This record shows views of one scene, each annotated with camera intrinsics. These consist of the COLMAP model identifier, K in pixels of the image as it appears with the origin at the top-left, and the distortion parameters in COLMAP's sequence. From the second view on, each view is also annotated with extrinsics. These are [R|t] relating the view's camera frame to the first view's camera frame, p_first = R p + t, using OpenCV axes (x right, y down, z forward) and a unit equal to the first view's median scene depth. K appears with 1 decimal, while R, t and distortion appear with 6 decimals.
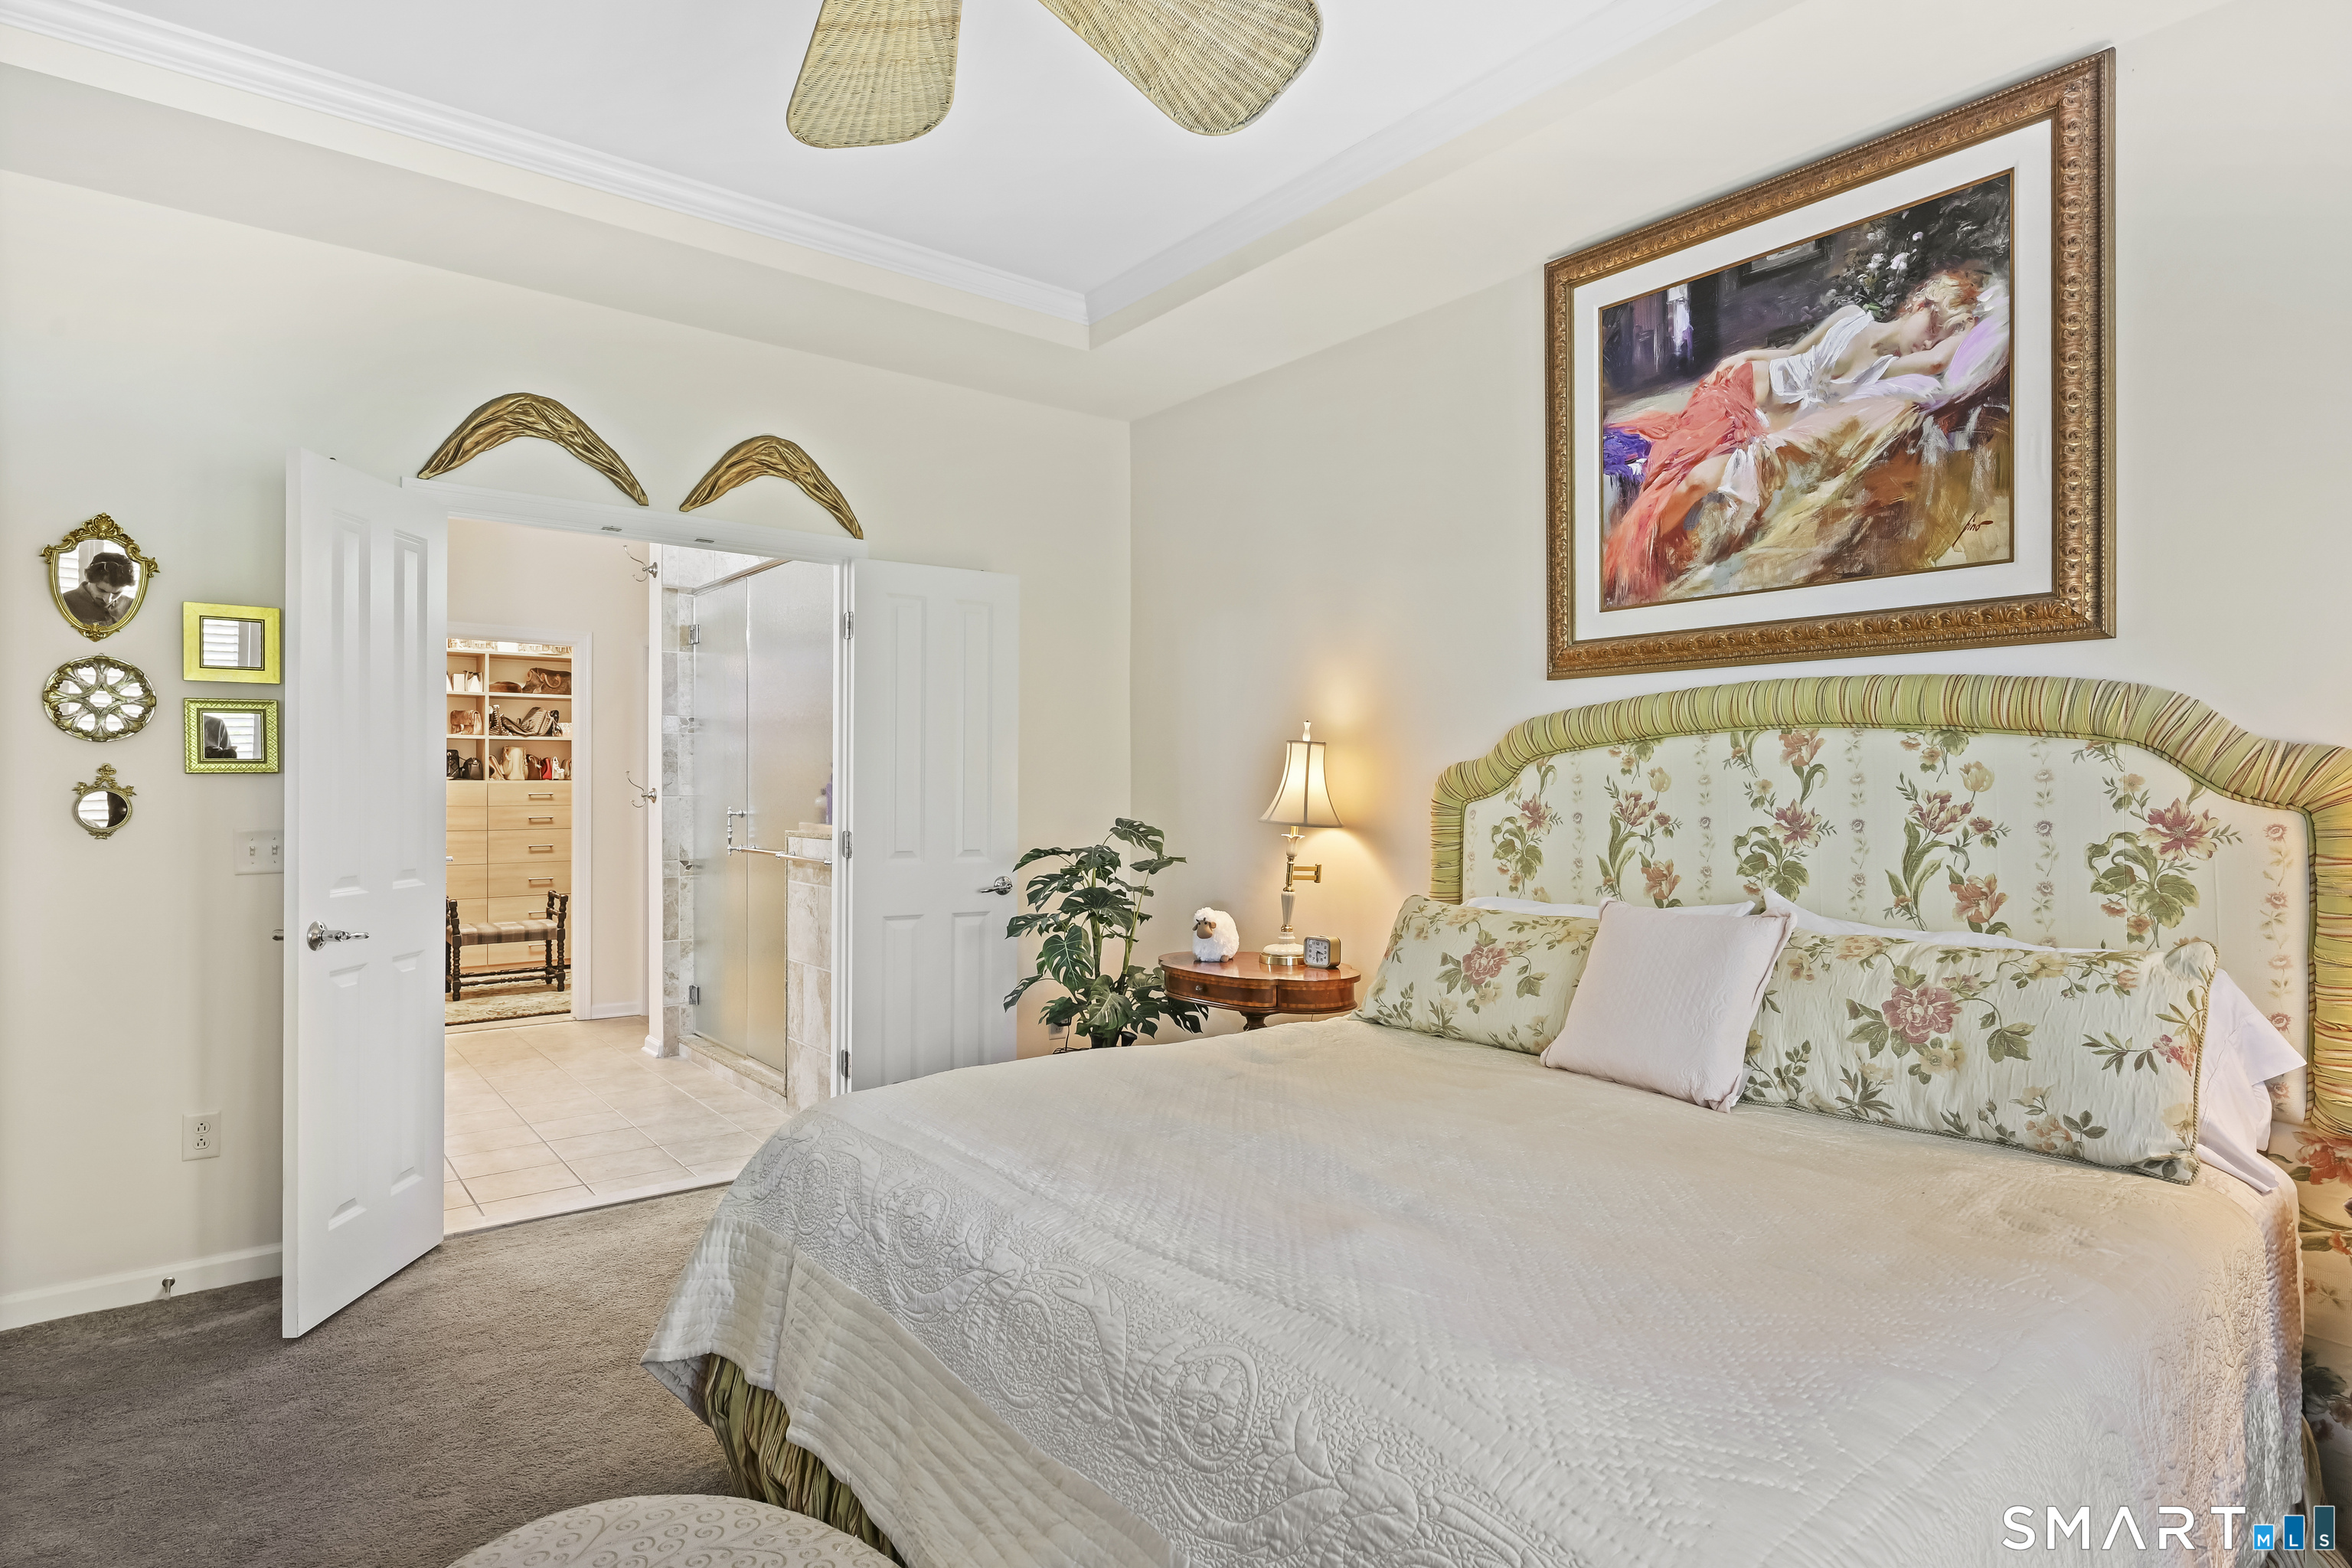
lens RADIAL K [[1232.6, 0, 1172.9], [0, 1232.6, 789.5], [0, 0, 1]] dist [-0.000840, -0.000304]
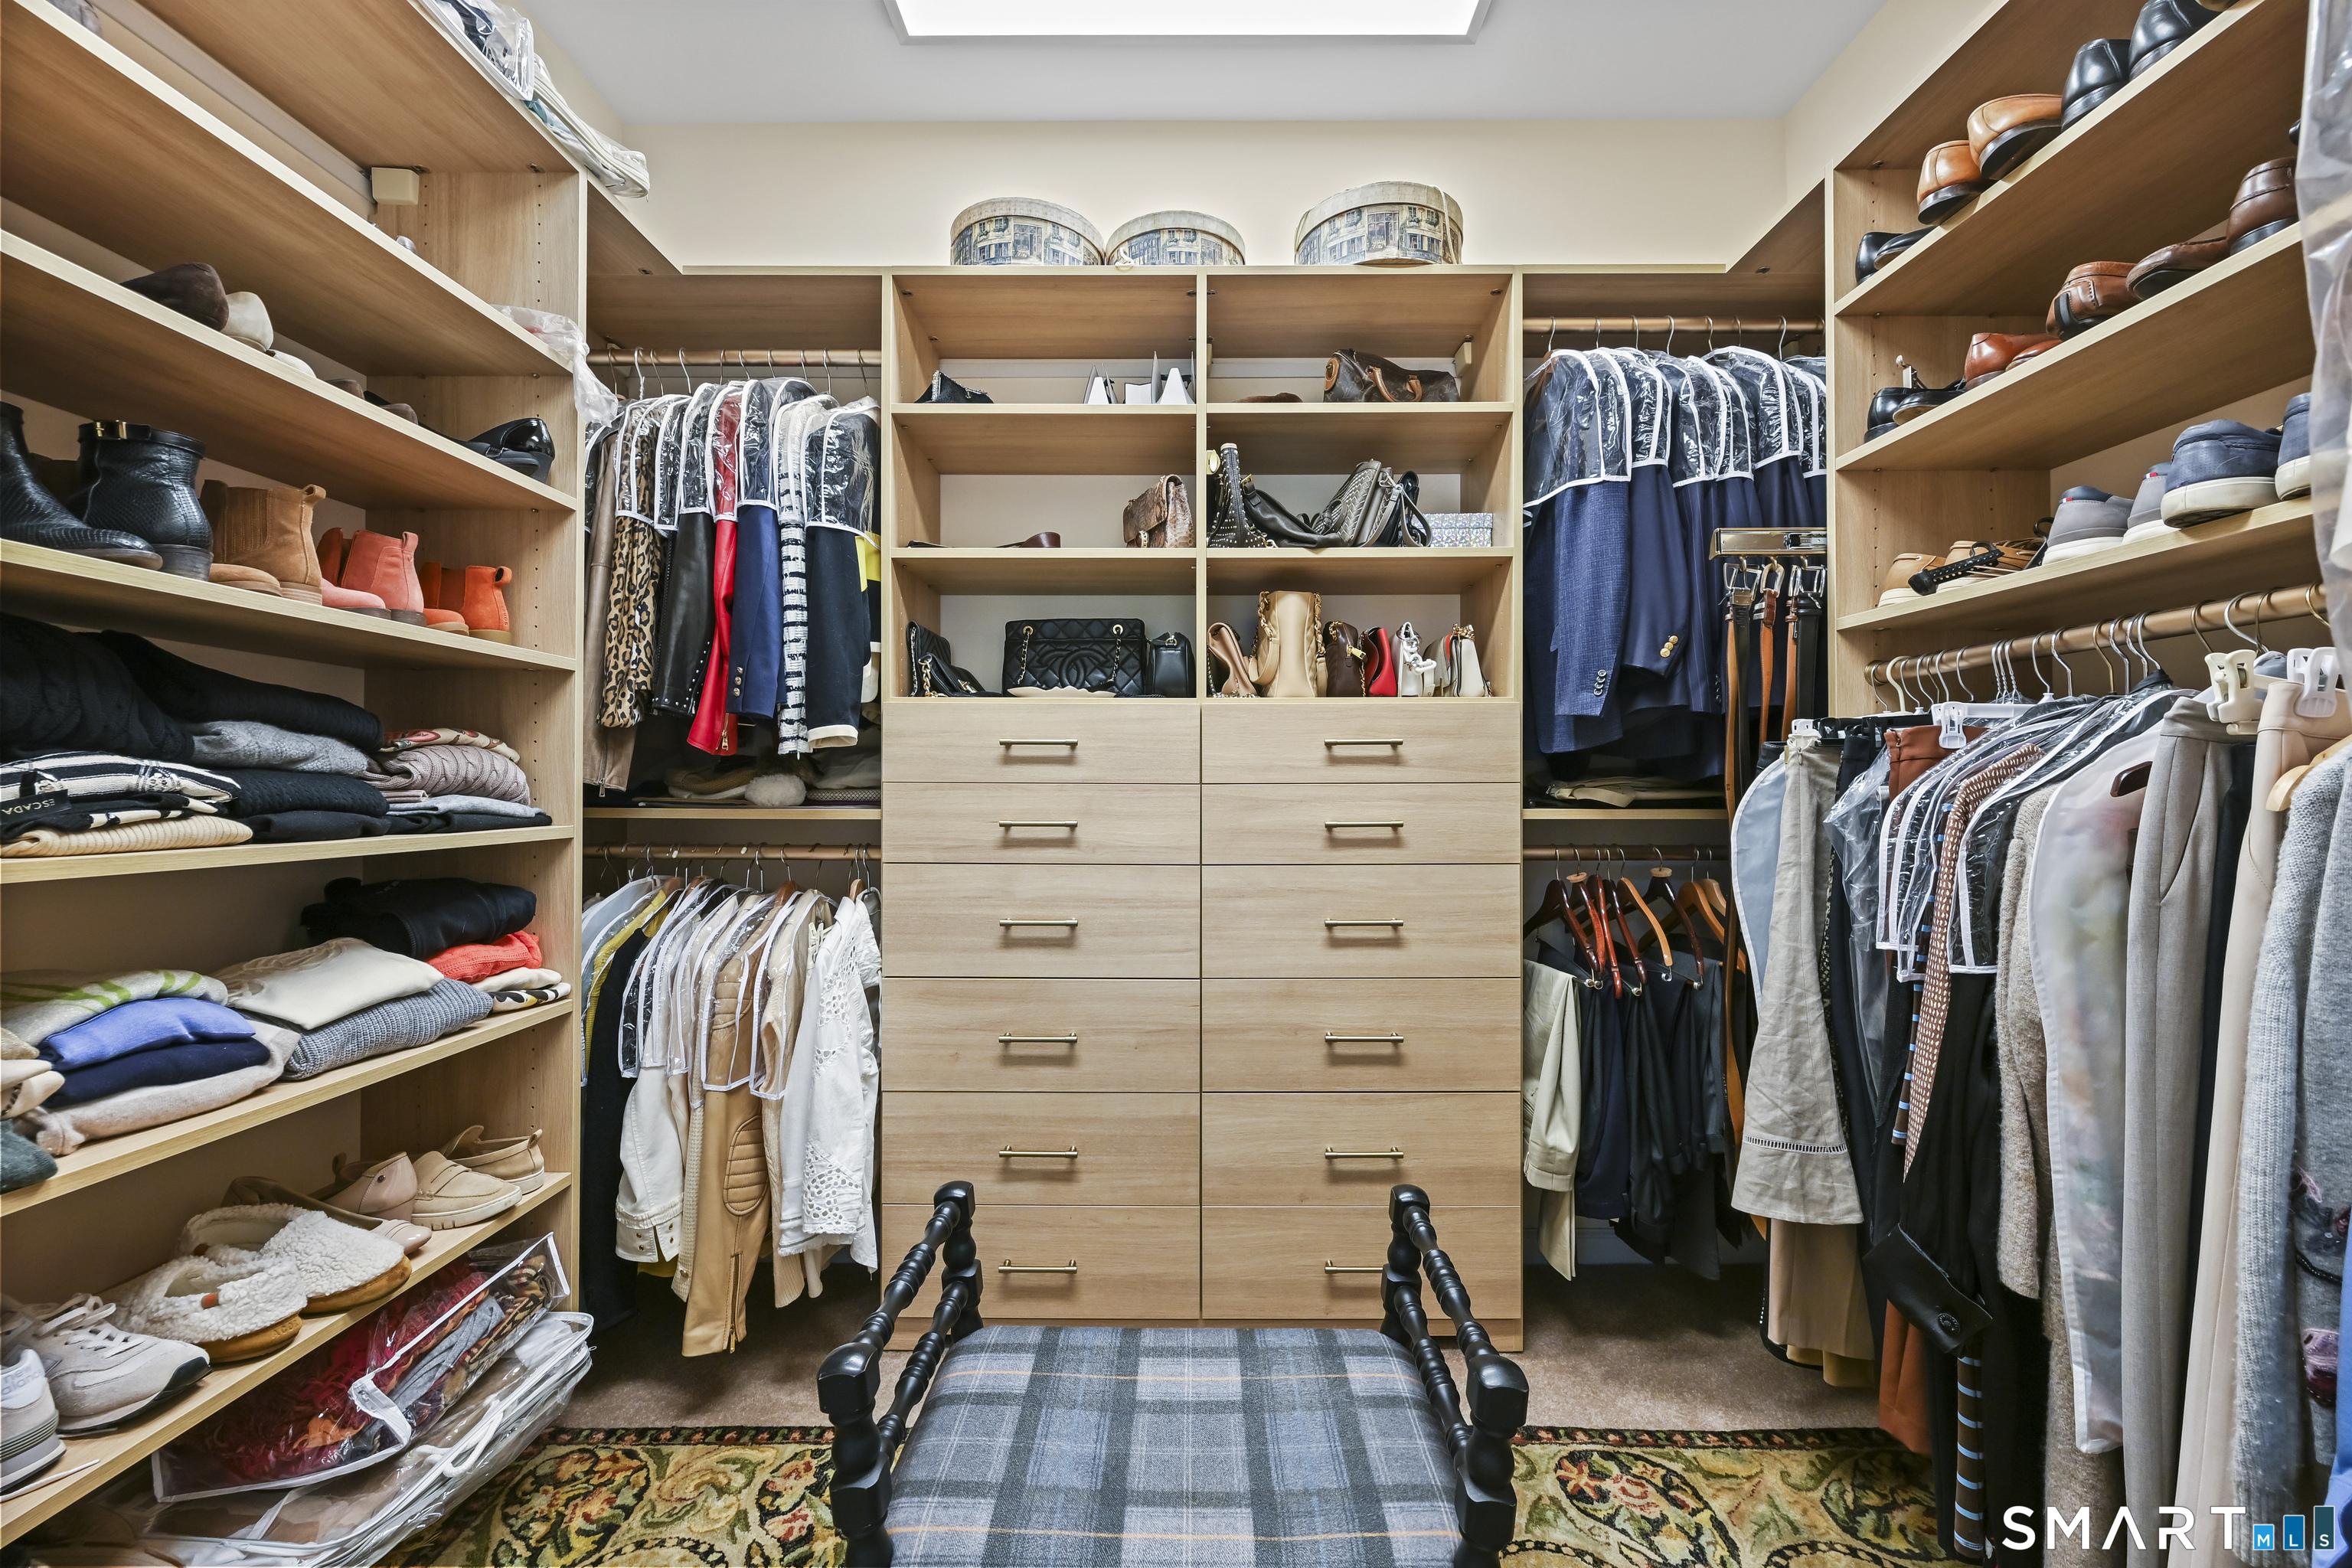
lens RADIAL K [[915.6, 0, 1182.5], [0, 915.6, 788.2], [0, 0, 1]] dist [0.000779, 0.000460]
pose [[0.785359, -0.004472, -0.619025, -0.526315], [0.002800, 0.999989, -0.003672, 0.019711], [0.619034, 0.001150, 0.785363, 1.023995]]
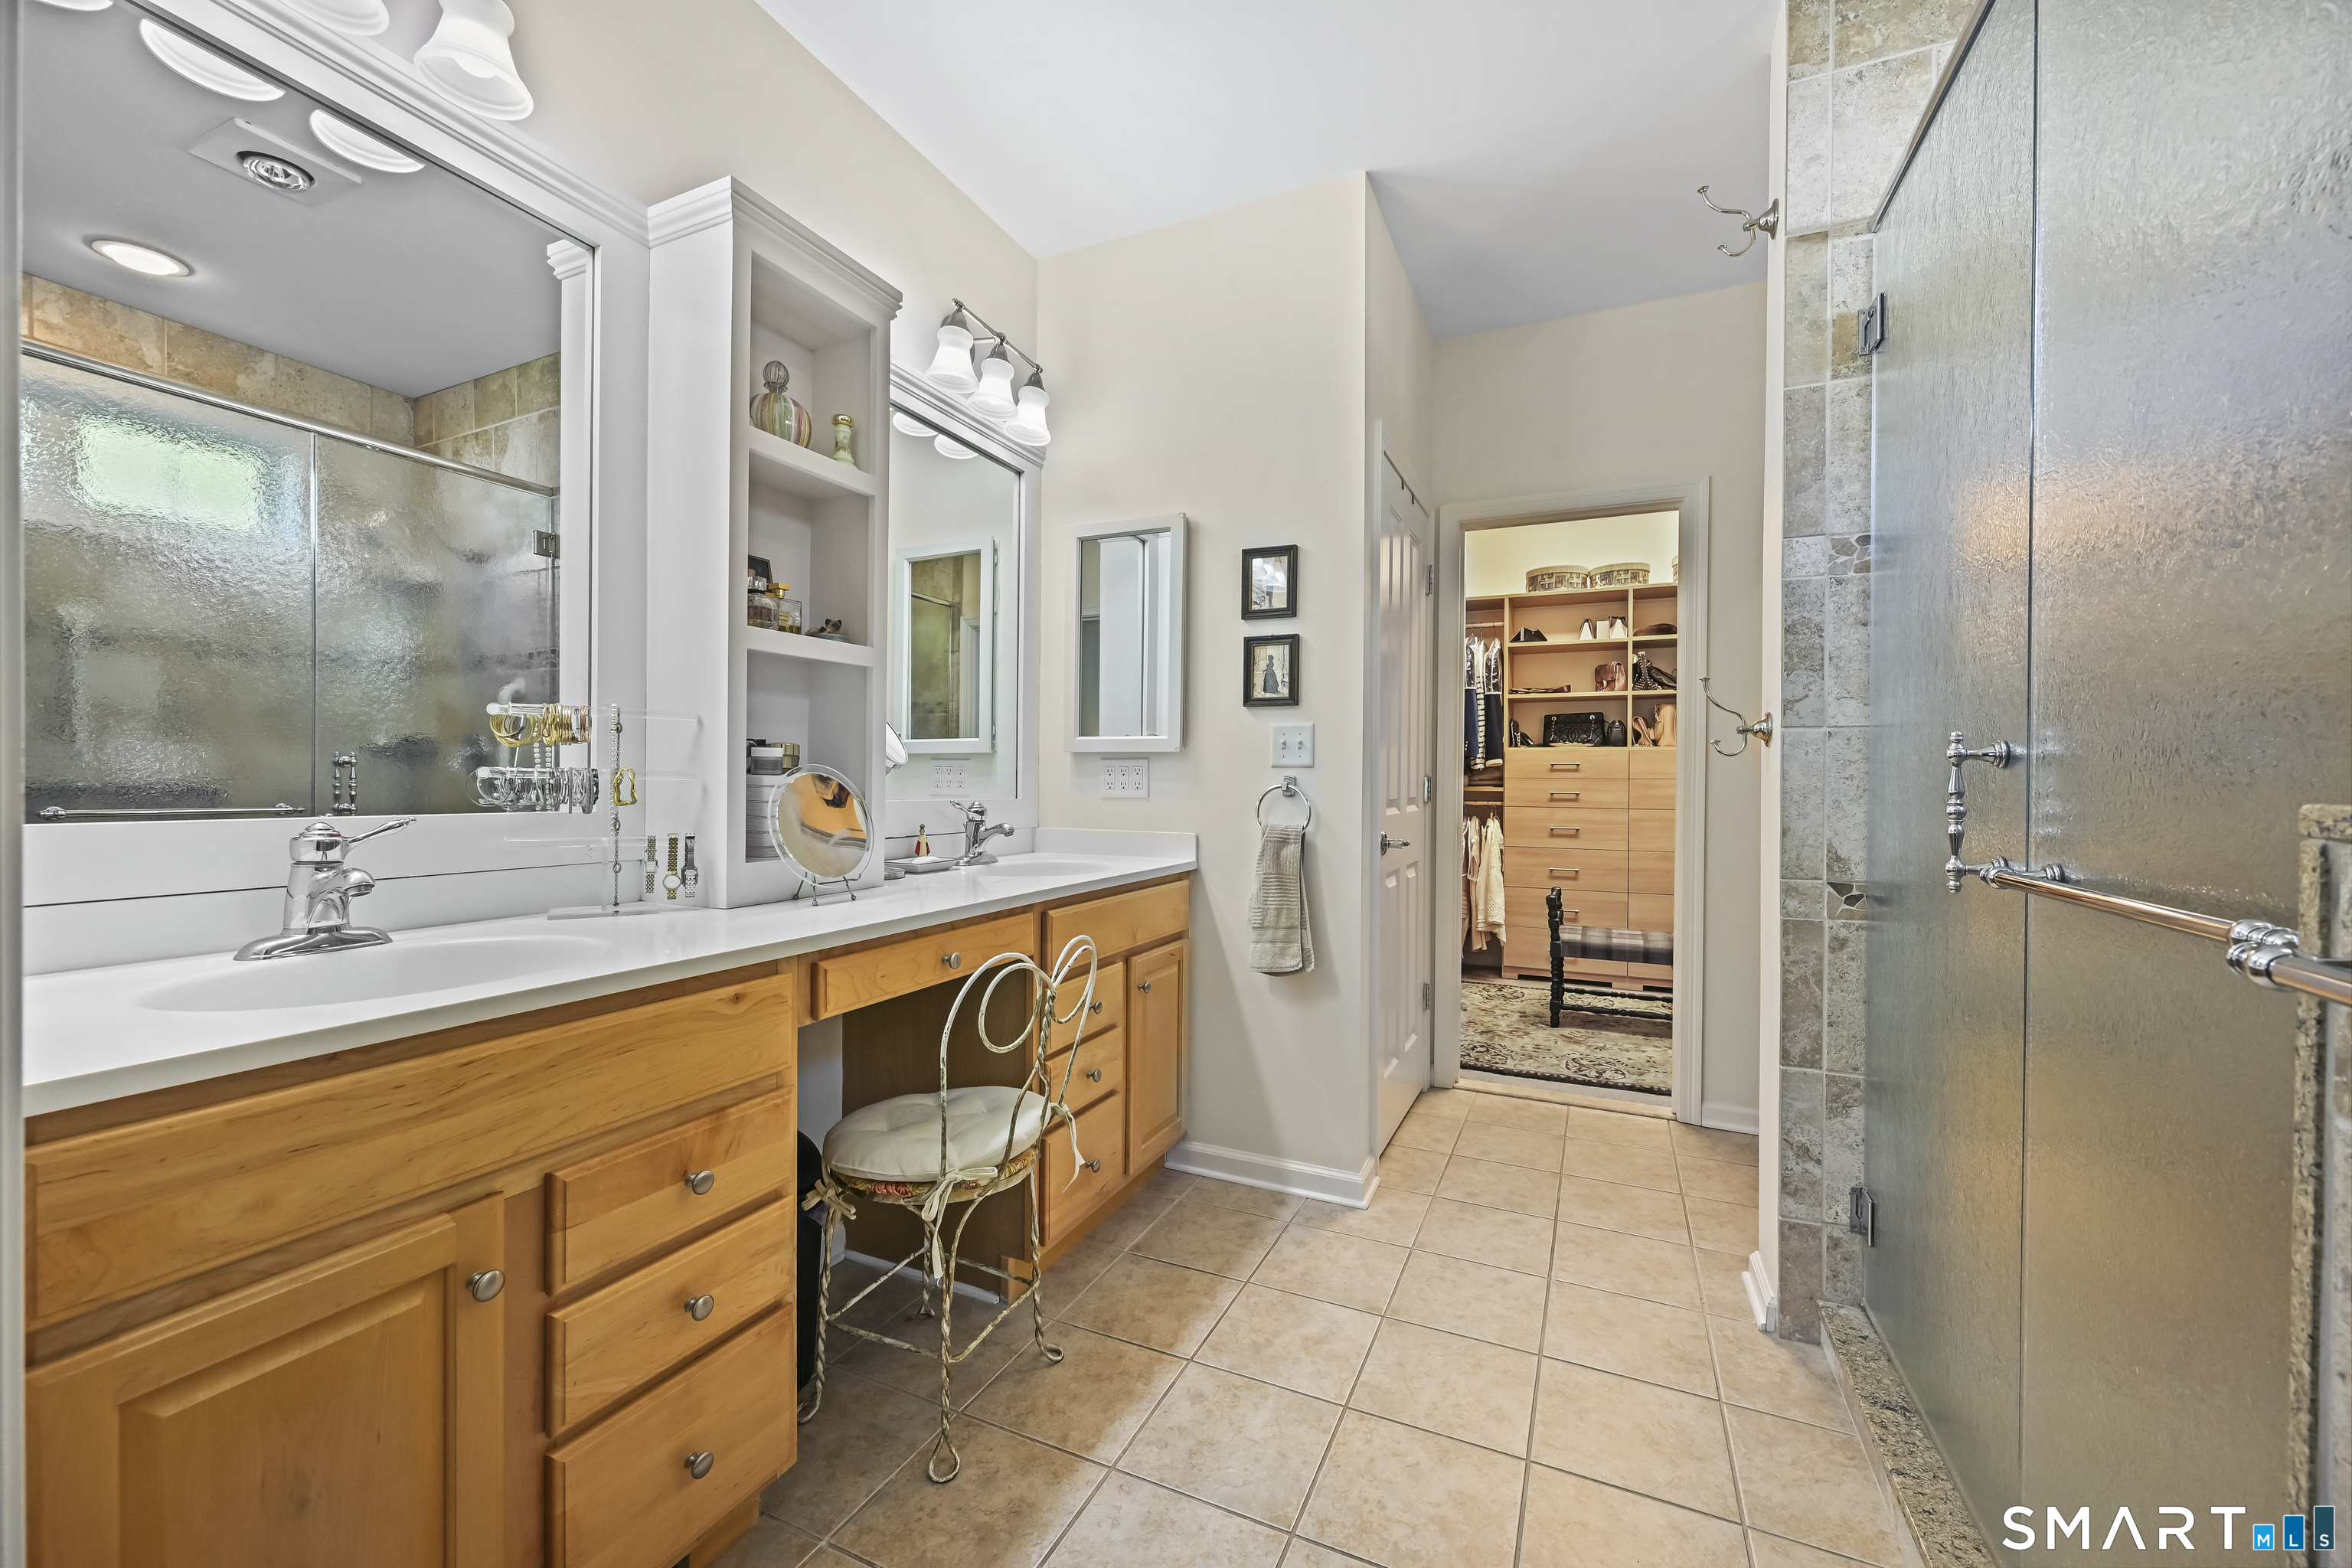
lens RADIAL K [[915.6, 0, 1182.5], [0, 915.6, 788.2], [0, 0, 1]] dist [0.000779, 0.000460]
pose [[0.456912, 0.006683, -0.889487, -0.196243], [-0.004145, 0.999977, 0.005384, 0.022038], [0.889502, 0.001227, 0.456929, 0.581402]]
